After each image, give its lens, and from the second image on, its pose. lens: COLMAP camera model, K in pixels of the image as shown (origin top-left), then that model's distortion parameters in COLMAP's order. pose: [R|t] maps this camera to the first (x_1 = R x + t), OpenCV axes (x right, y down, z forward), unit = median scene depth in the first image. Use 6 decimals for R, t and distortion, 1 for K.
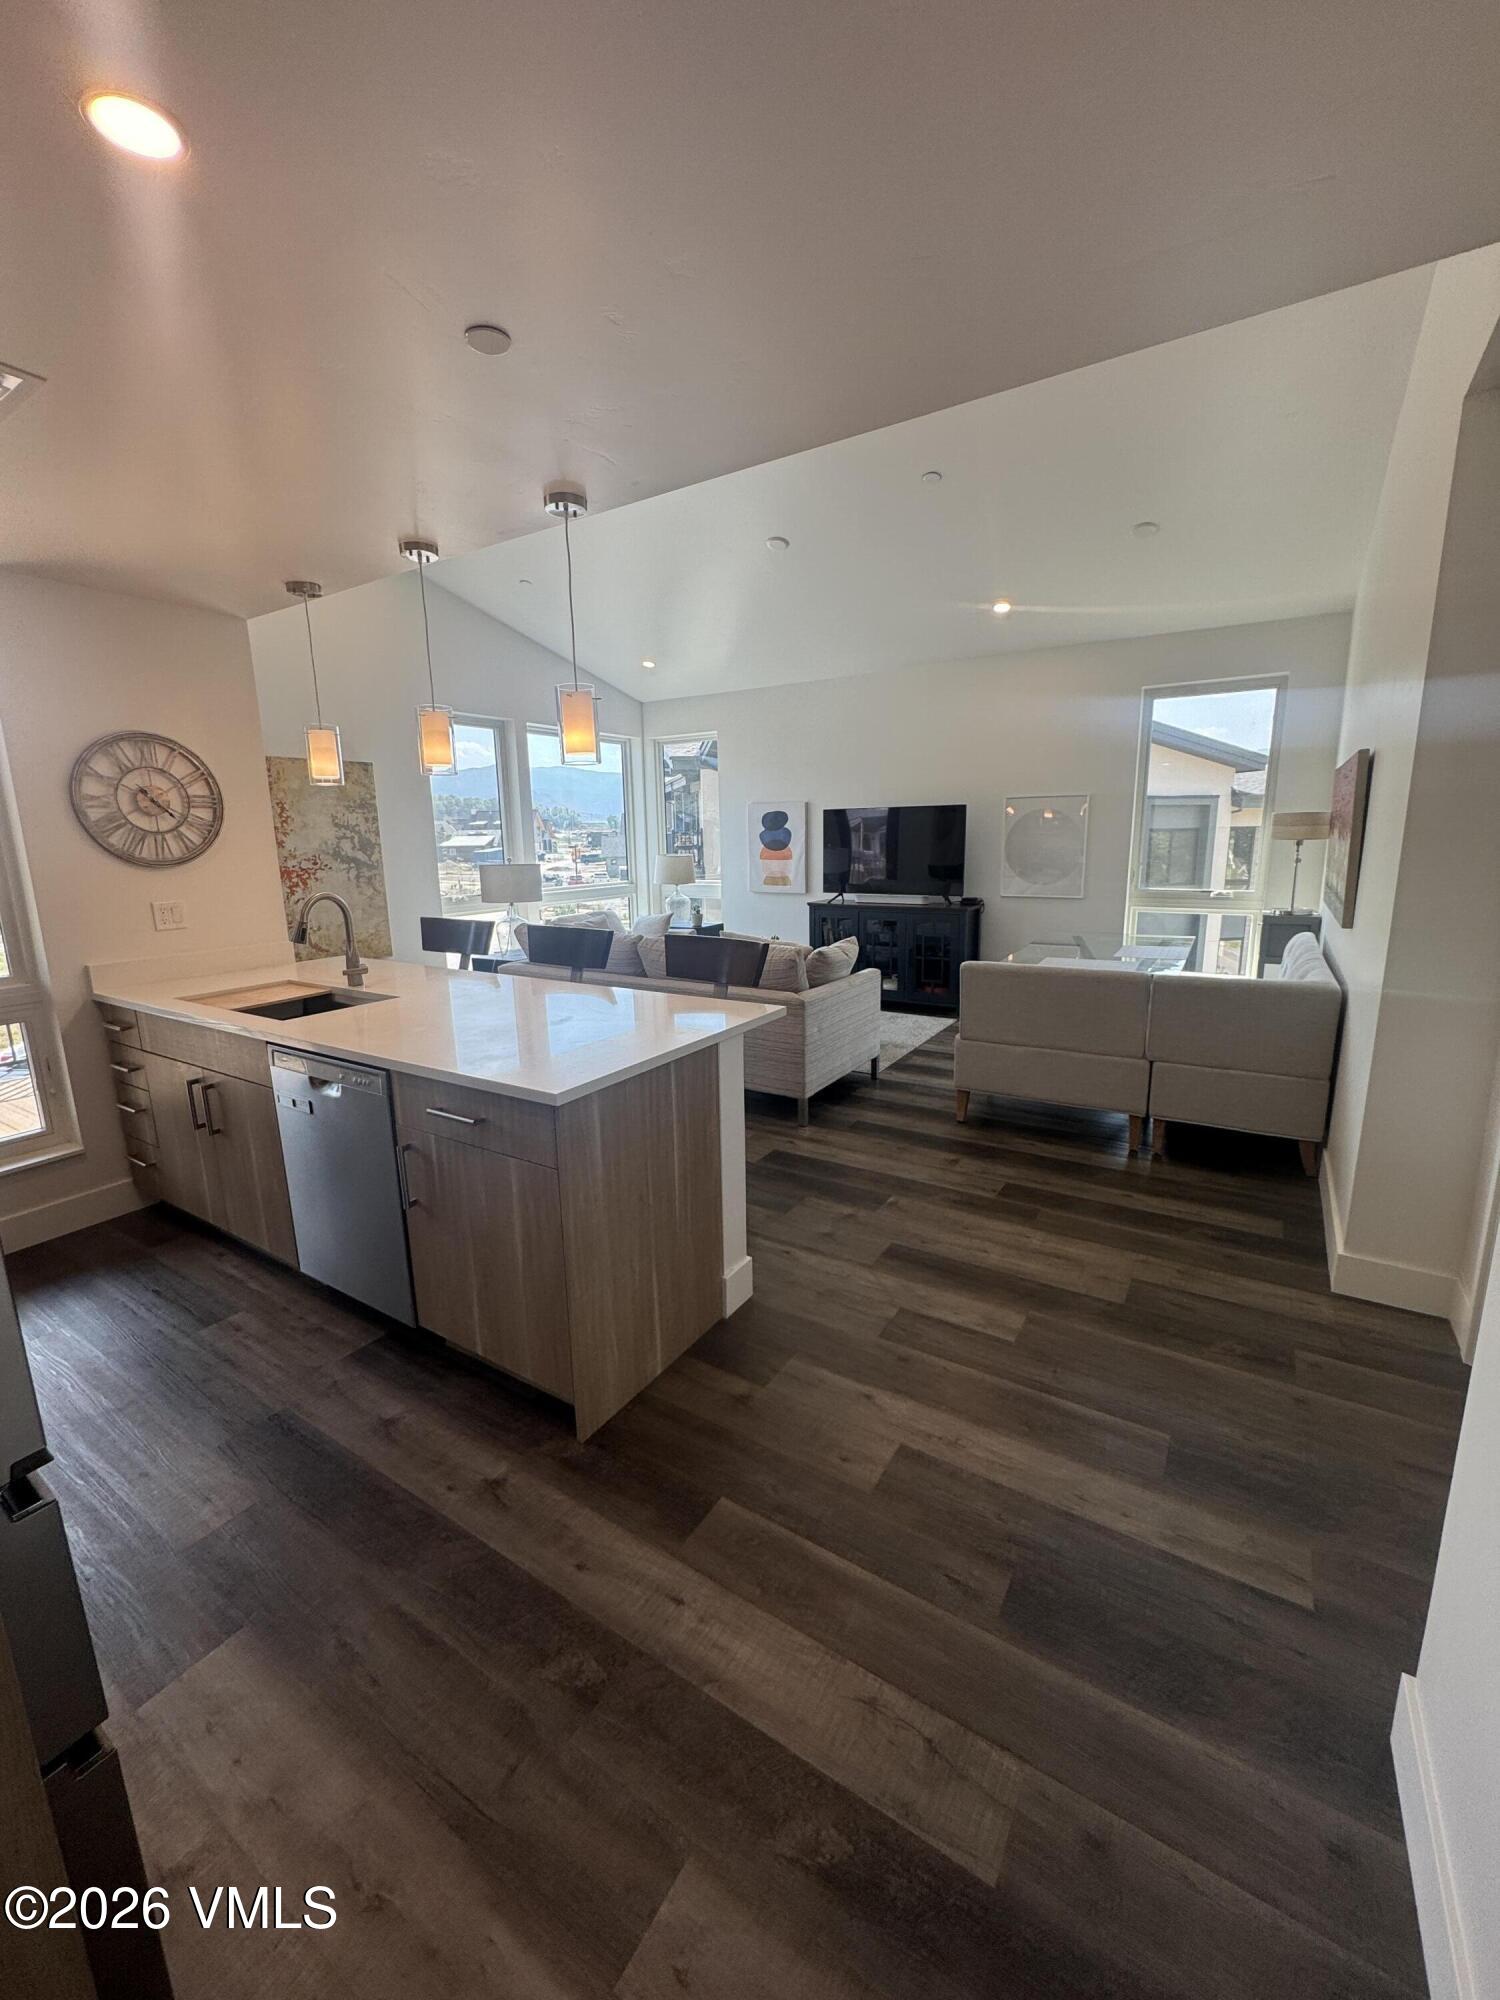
lens RADIAL K [[798.5, 0, 750.1], [0, 798.5, 998.3], [0, 0, 1]] dist [-0.003152, 0.000542]
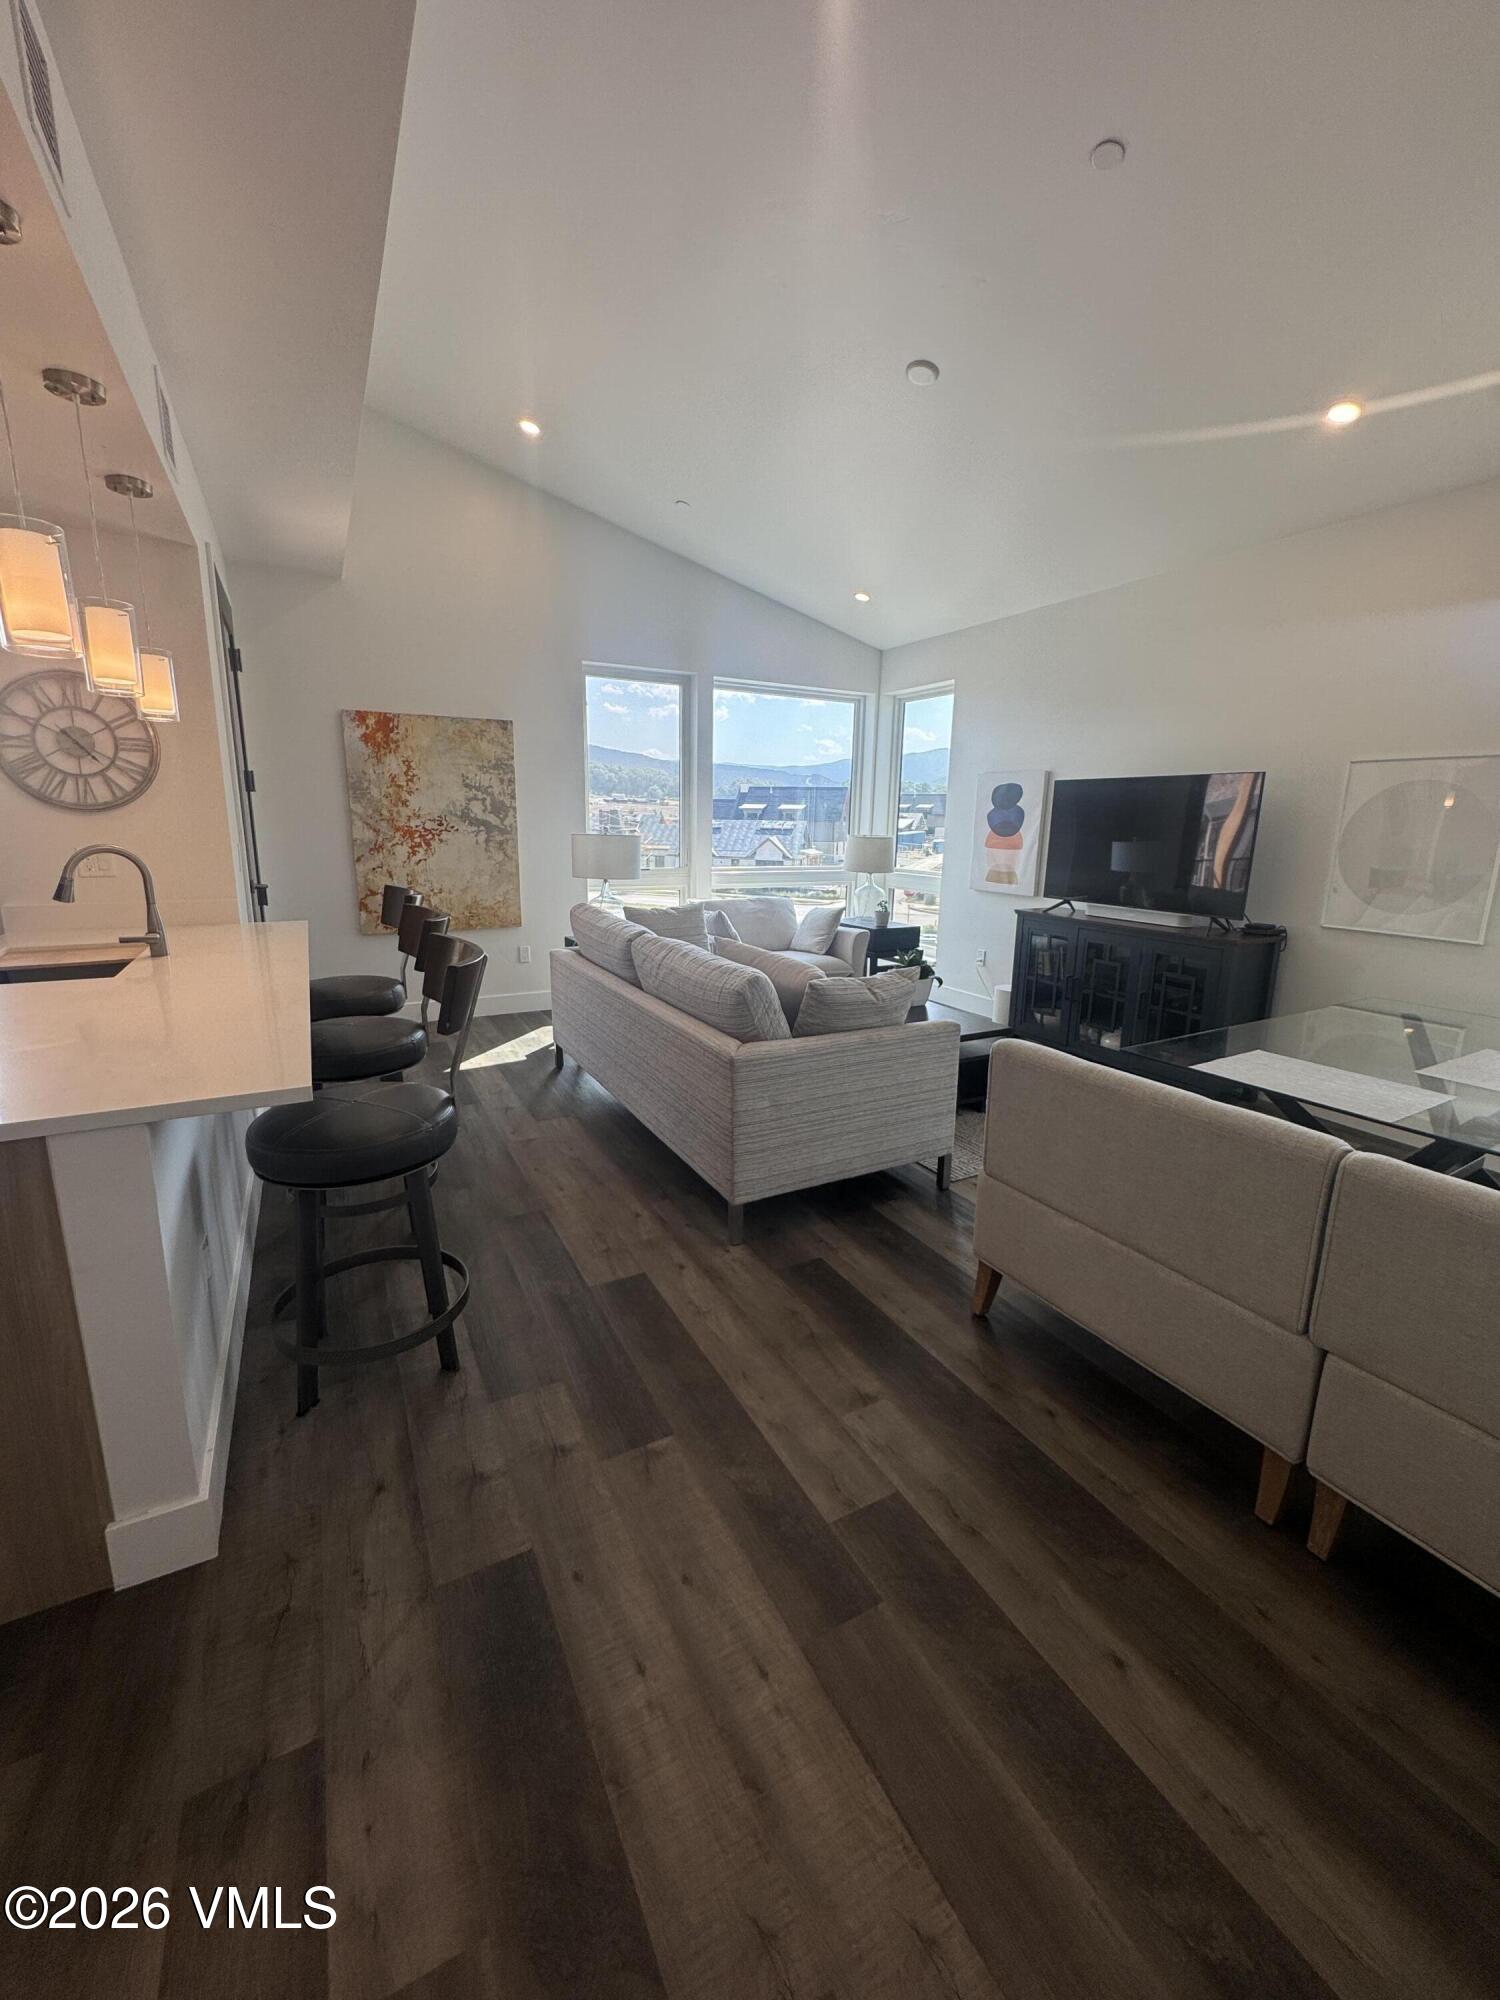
lens RADIAL K [[798.5, 0, 751.1], [0, 798.5, 996.9], [0, 0, 1]] dist [-0.003152, 0.000542]
pose [[0.871355, 0.139468, -0.470414, 0.424045], [-0.131852, 0.990043, 0.049295, -0.089363], [0.472605, 0.019072, 0.881068, 0.495504]]
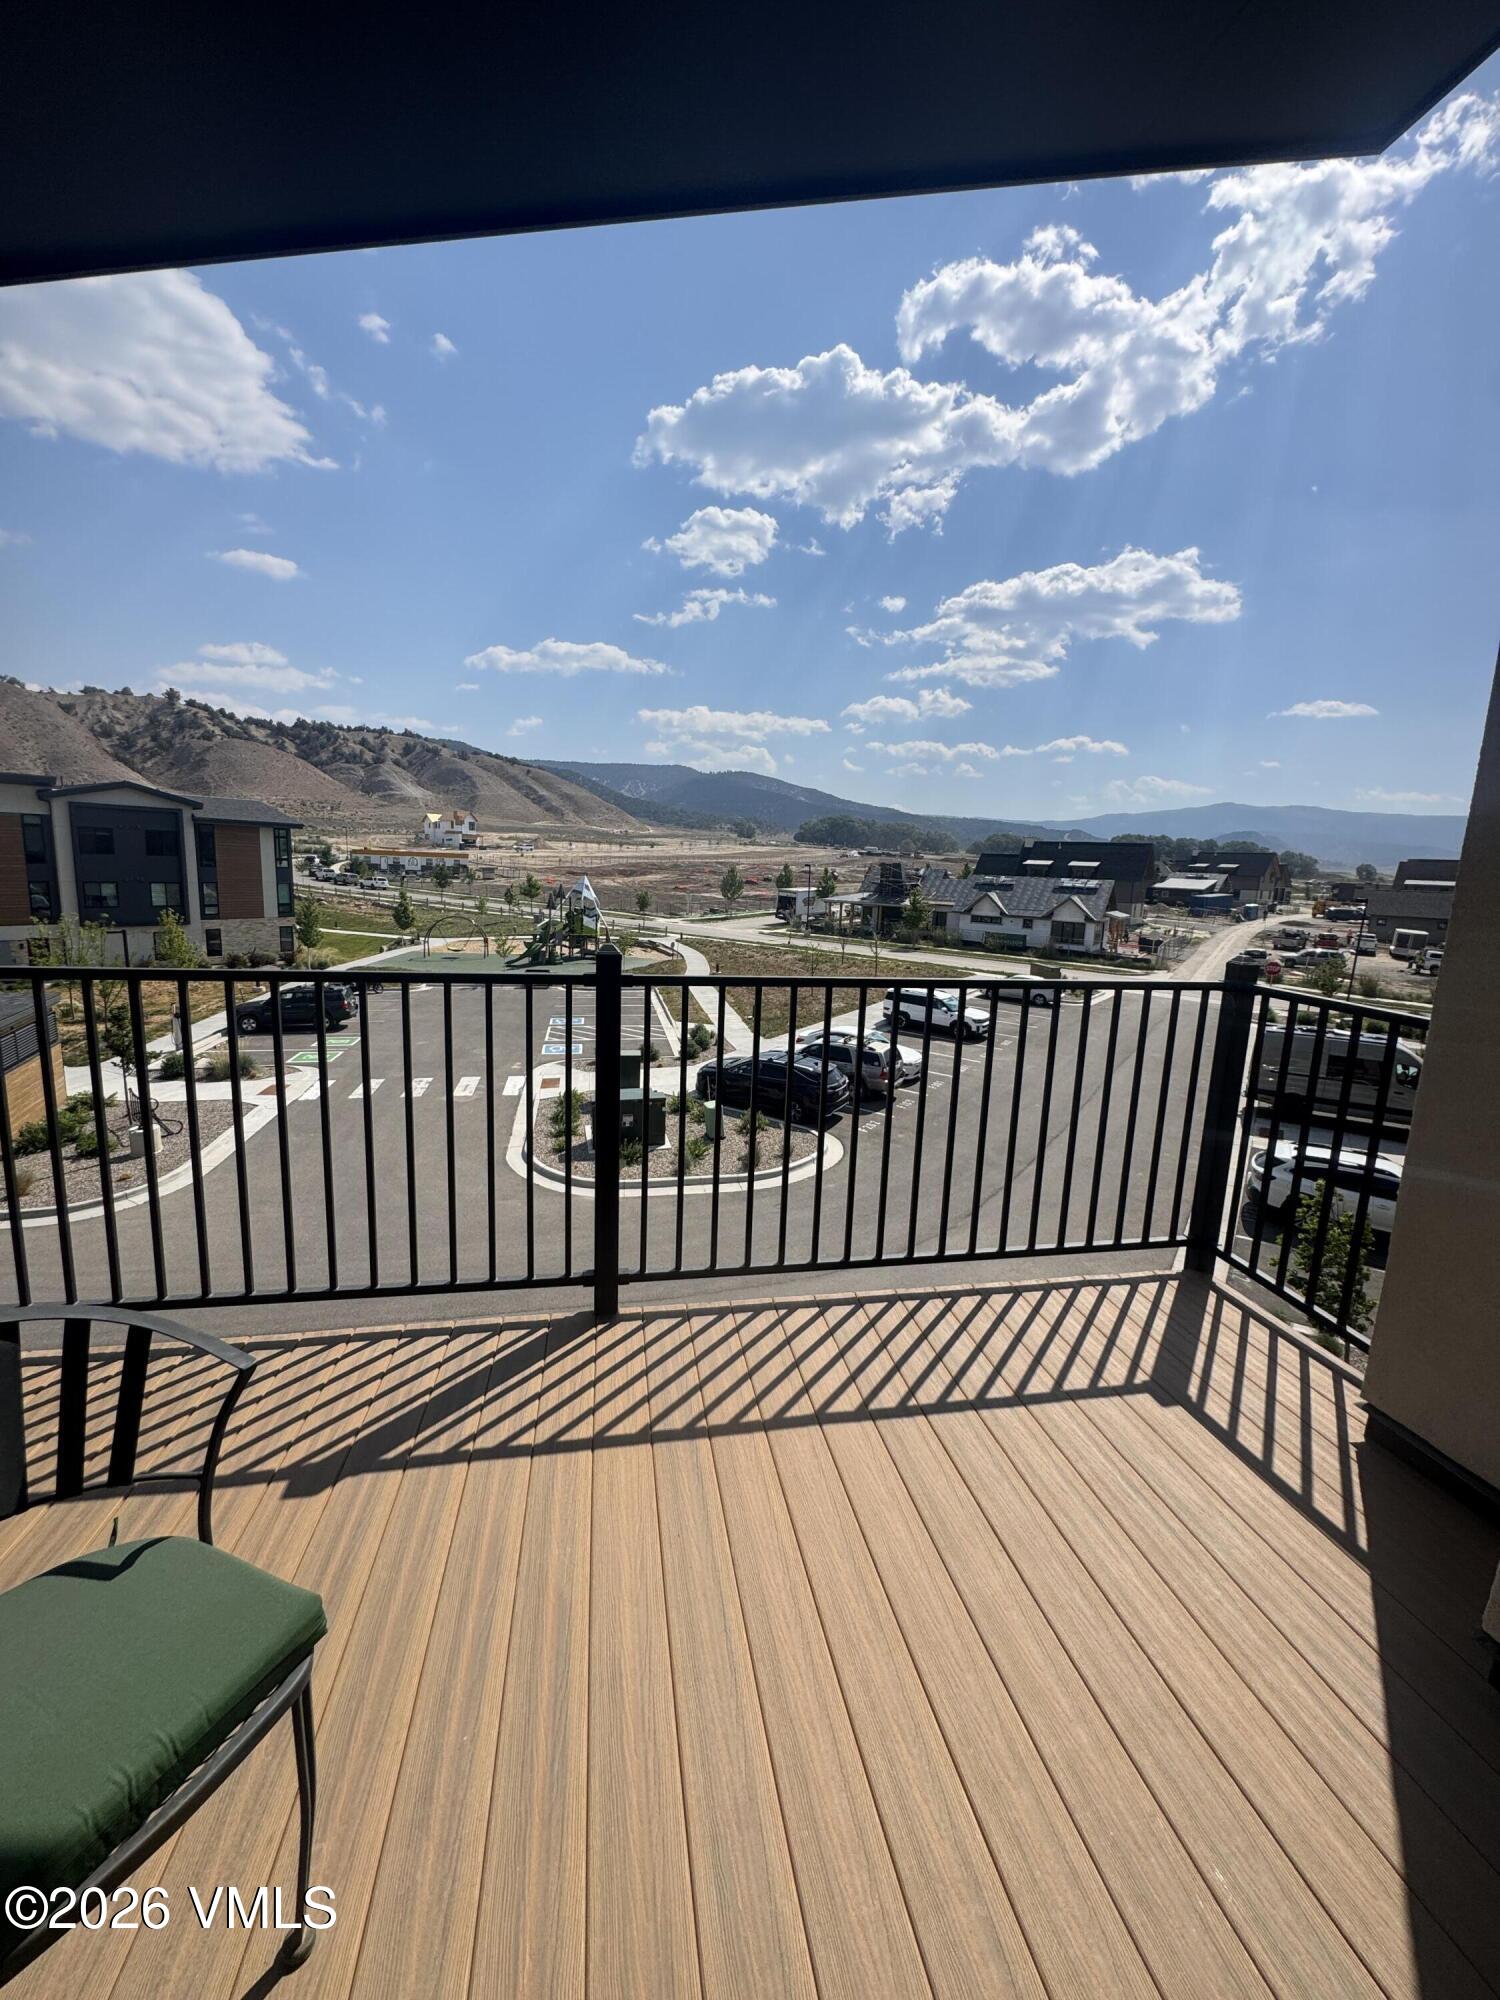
lens RADIAL K [[798.5, 0, 751.2], [0, 798.5, 994.0], [0, 0, 1]] dist [-0.003152, 0.000542]
pose [[0.687726, 0.161882, -0.707691, -1.122430], [-0.198240, 0.979649, 0.031444, -0.113025], [0.698379, 0.118667, 0.705822, 0.753571]]
